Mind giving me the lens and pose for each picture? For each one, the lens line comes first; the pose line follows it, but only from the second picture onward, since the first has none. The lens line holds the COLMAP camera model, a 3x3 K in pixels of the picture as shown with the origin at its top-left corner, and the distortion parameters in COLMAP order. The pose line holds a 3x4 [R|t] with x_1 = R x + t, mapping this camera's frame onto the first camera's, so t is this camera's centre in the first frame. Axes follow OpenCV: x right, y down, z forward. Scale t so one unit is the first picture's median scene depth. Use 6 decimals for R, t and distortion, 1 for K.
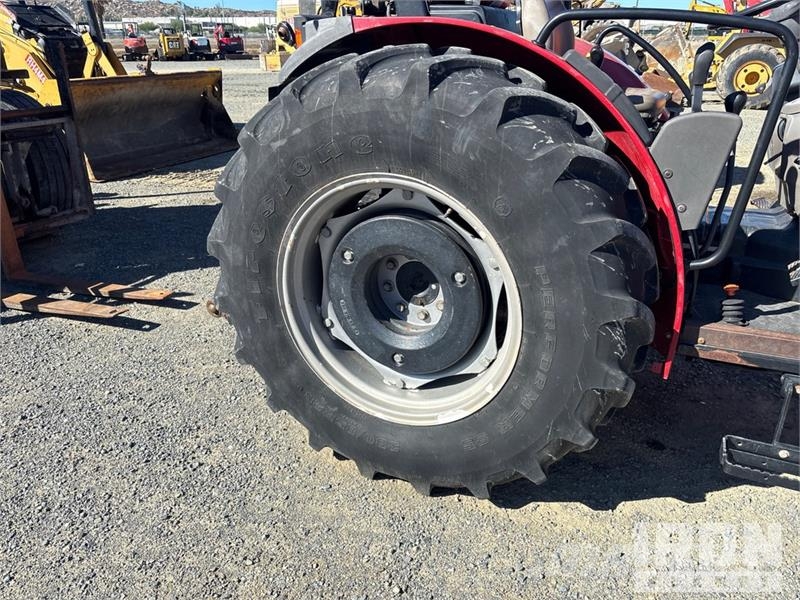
lens RADIAL K [[595.3, 0, 400.0], [0, 595.3, 300.0], [0, 0, 1]] dist [0.012086, -0.006090]
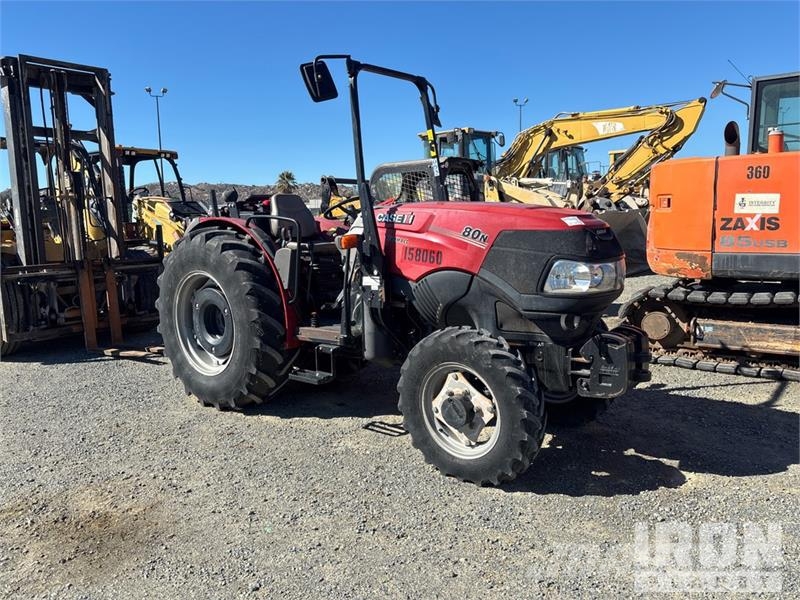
lens RADIAL K [[595.3, 0, 400.0], [0, 595.3, 300.0], [0, 0, 1]] dist [0.012086, -0.006090]
pose [[0.969012, 0.002141, -0.247004, 1.262827], [-0.065088, 0.966836, -0.246963, 0.432737], [0.238284, 0.255387, 0.937016, -1.065493]]
